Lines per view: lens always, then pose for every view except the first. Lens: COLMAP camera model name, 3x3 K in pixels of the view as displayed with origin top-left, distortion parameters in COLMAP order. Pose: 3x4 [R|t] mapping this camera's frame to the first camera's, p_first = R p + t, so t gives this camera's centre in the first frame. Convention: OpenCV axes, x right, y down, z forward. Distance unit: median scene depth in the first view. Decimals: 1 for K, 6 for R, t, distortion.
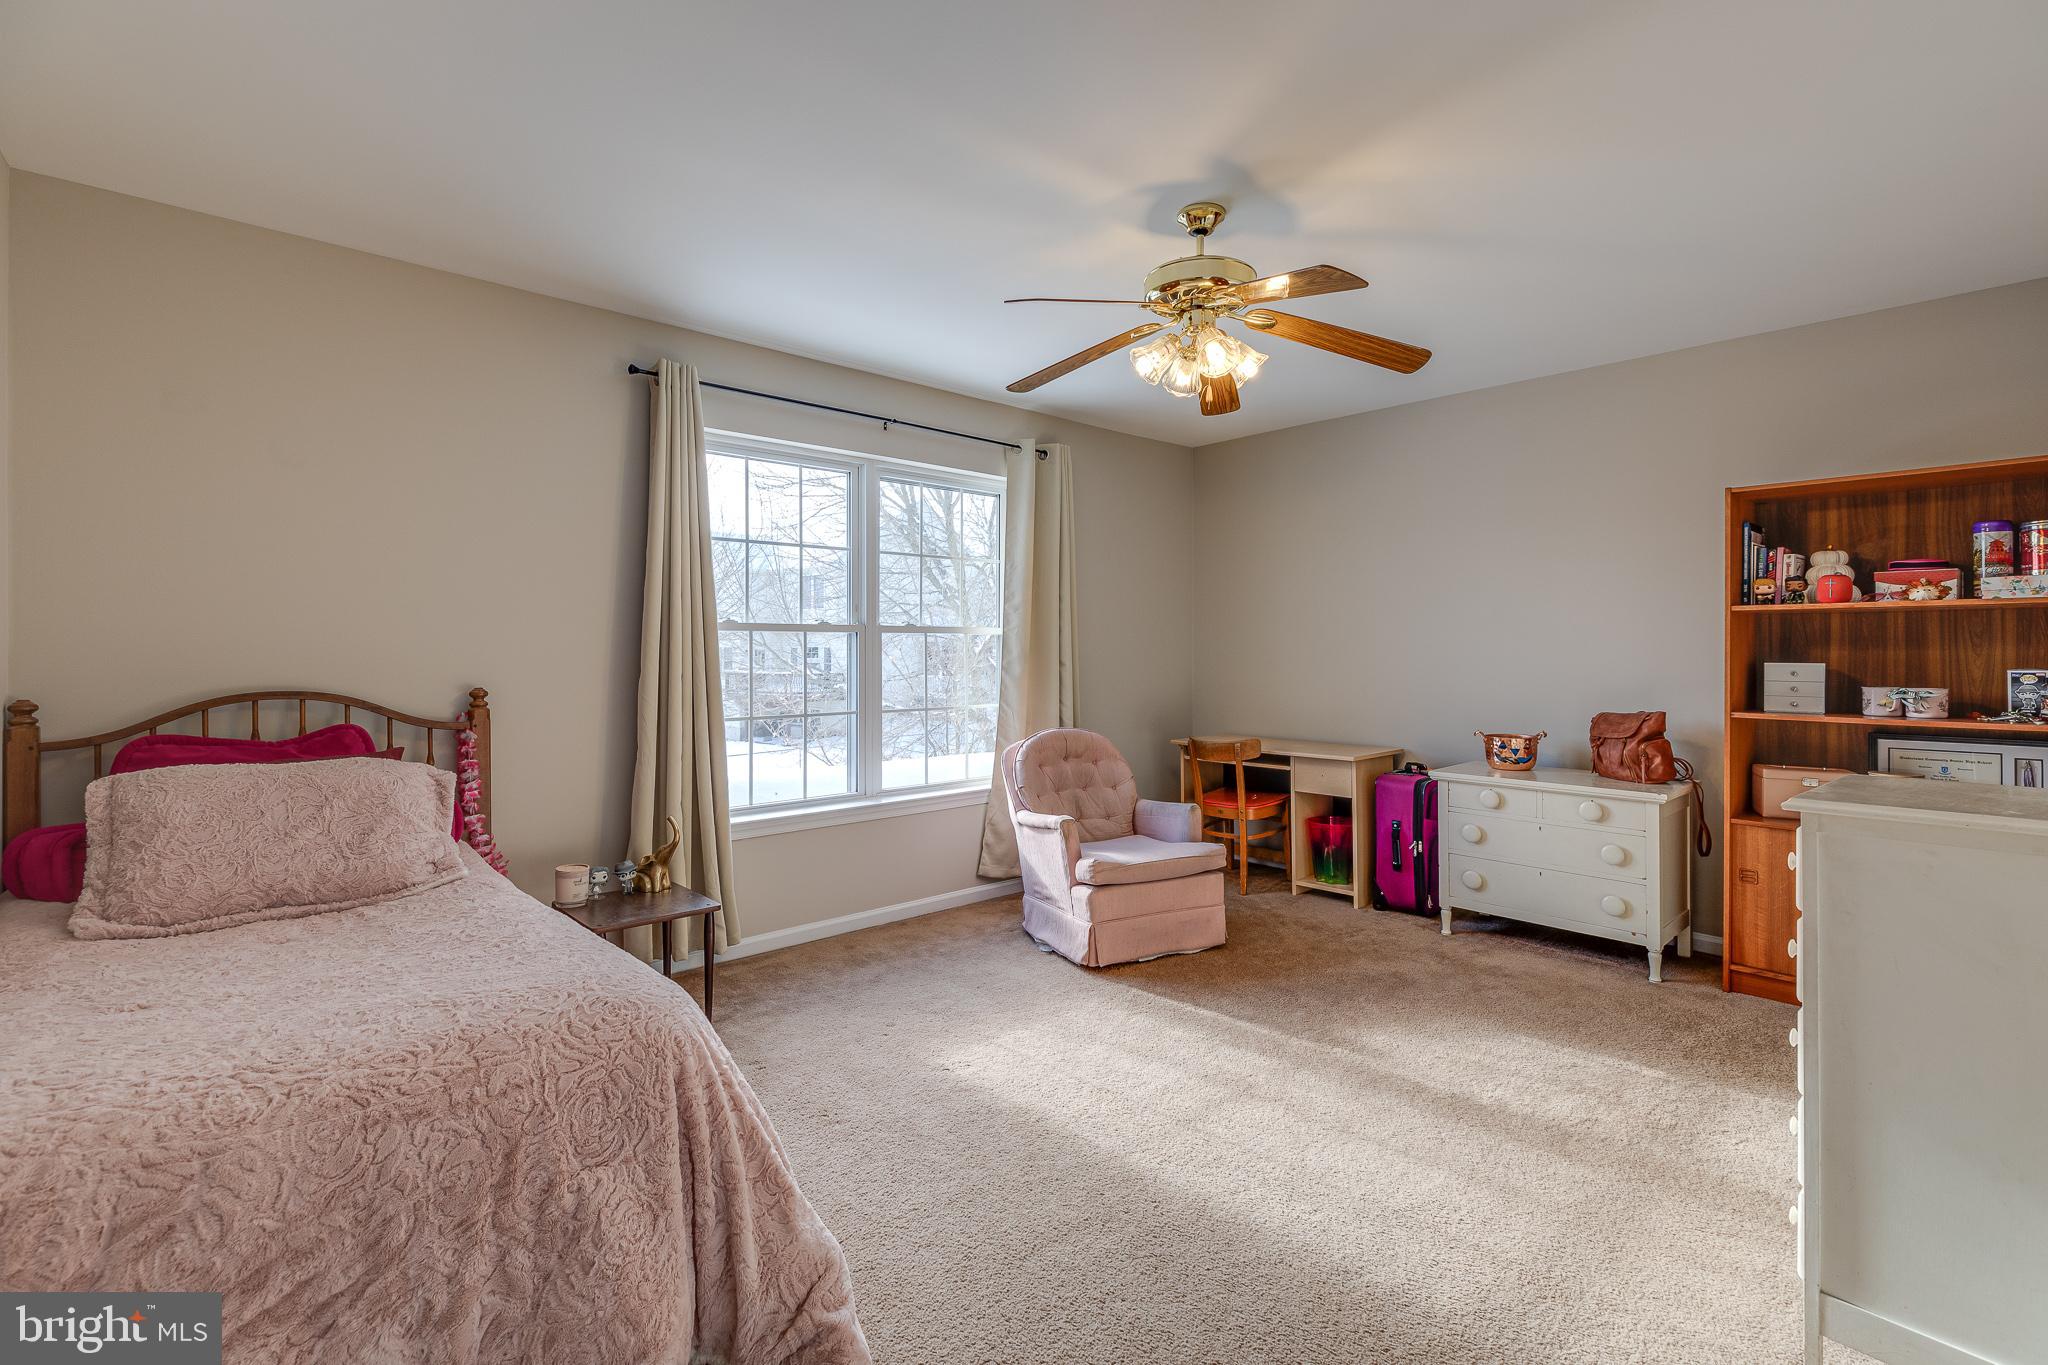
lens RADIAL K [[918.1, 0, 1023.7], [0, 918.1, 661.8], [0, 0, 1]] dist [0.000681, -0.000178]
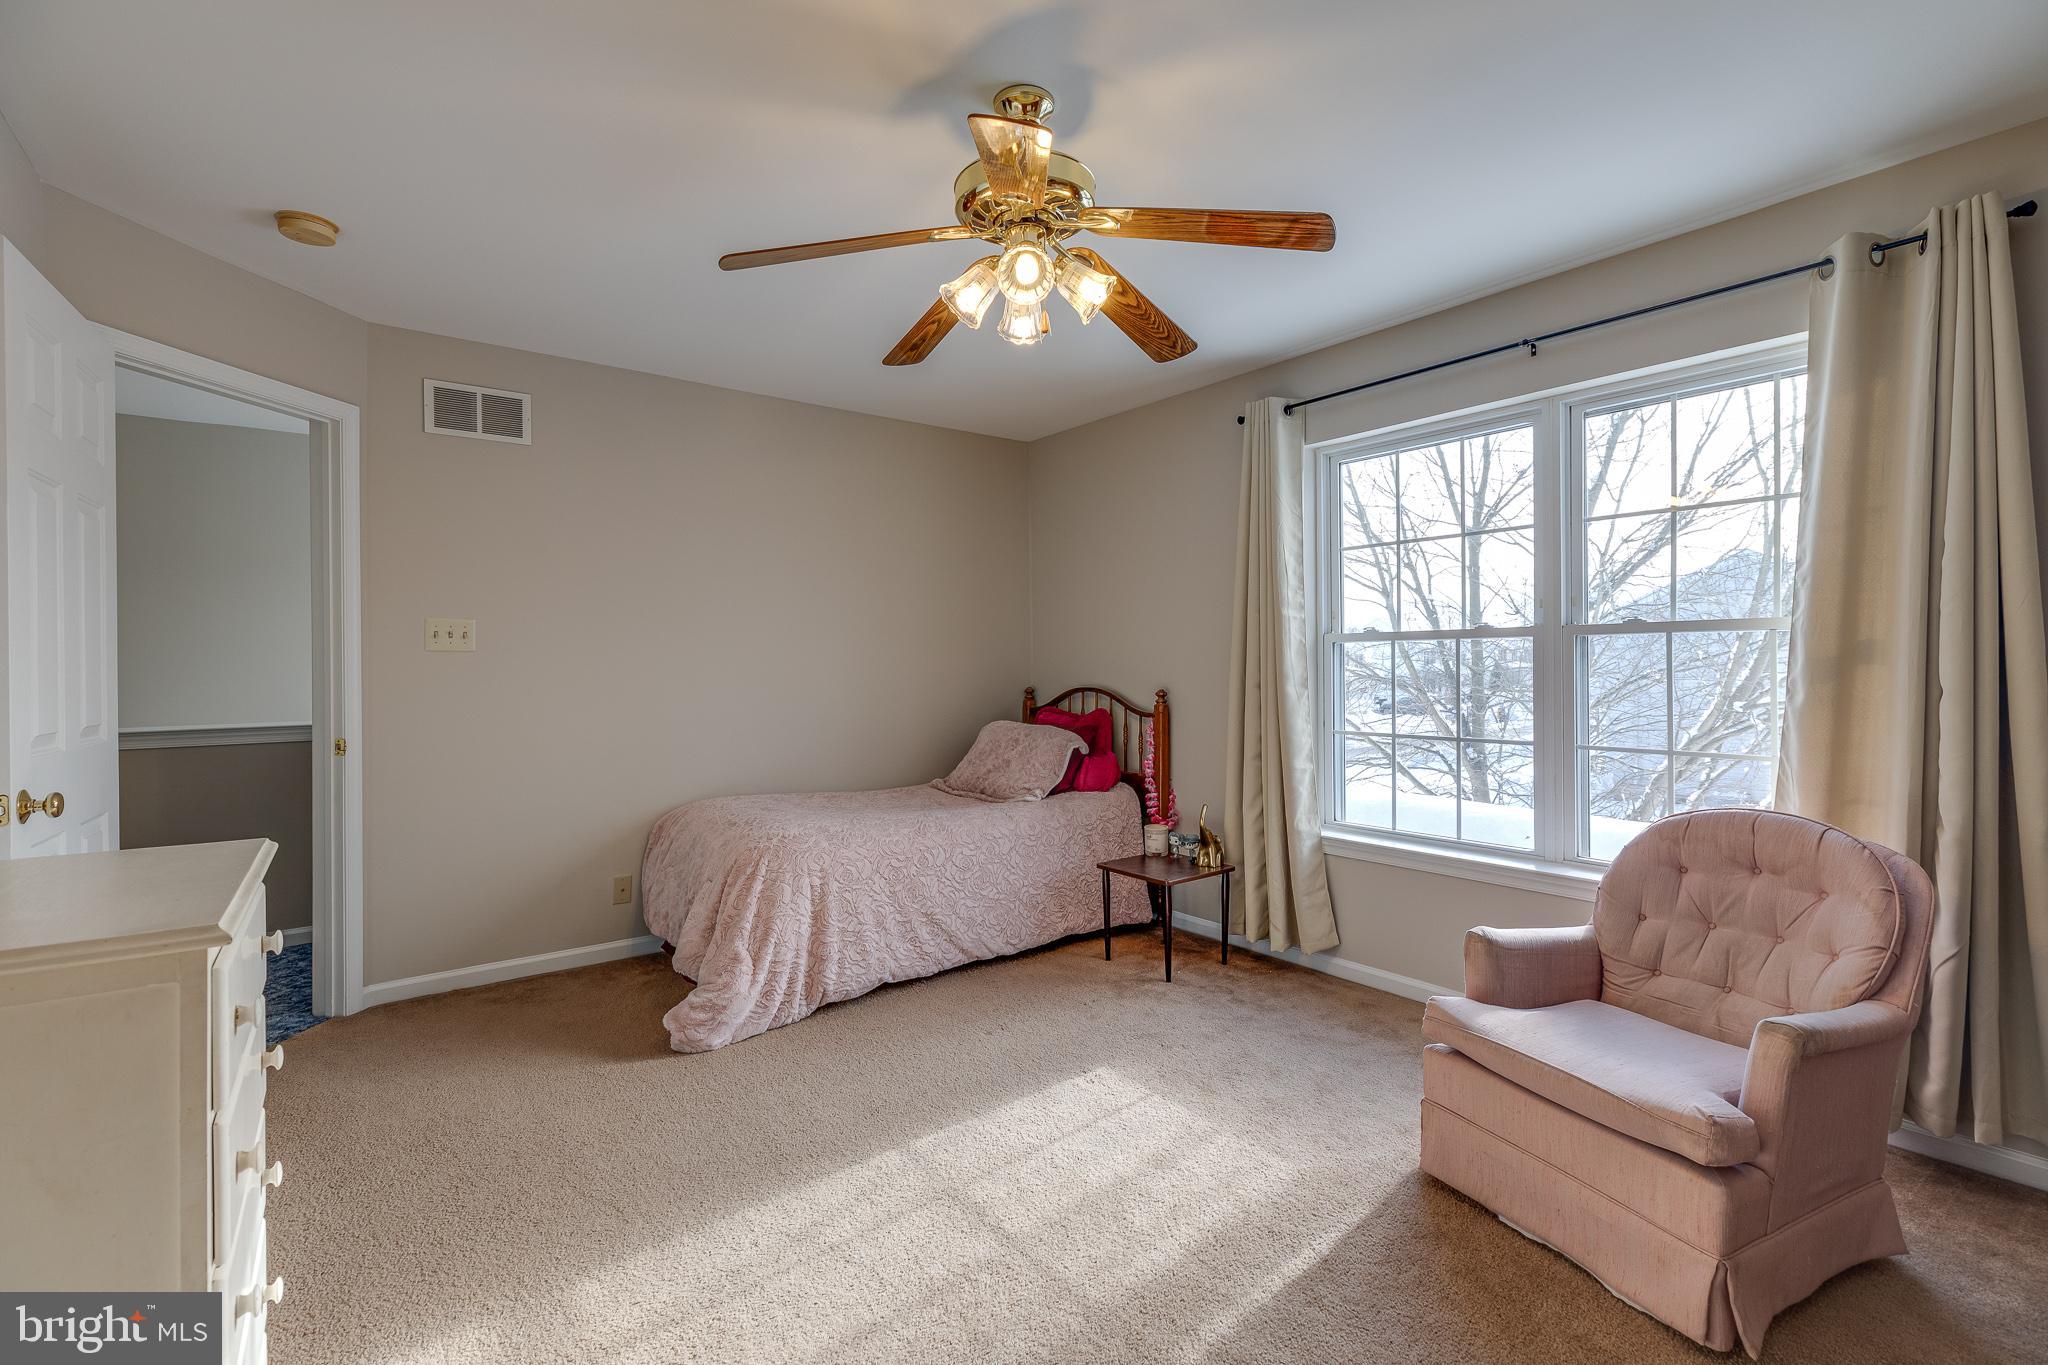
lens RADIAL K [[983.9, 0, 1090.8], [0, 983.9, 681.4], [0, 0, 1]] dist [-0.000827, -0.000257]
pose [[-0.073732, 0.016951, -0.997134, 0.738939], [-0.005633, 0.999833, 0.017414, -0.008357], [0.997262, 0.006901, -0.073624, 0.803526]]
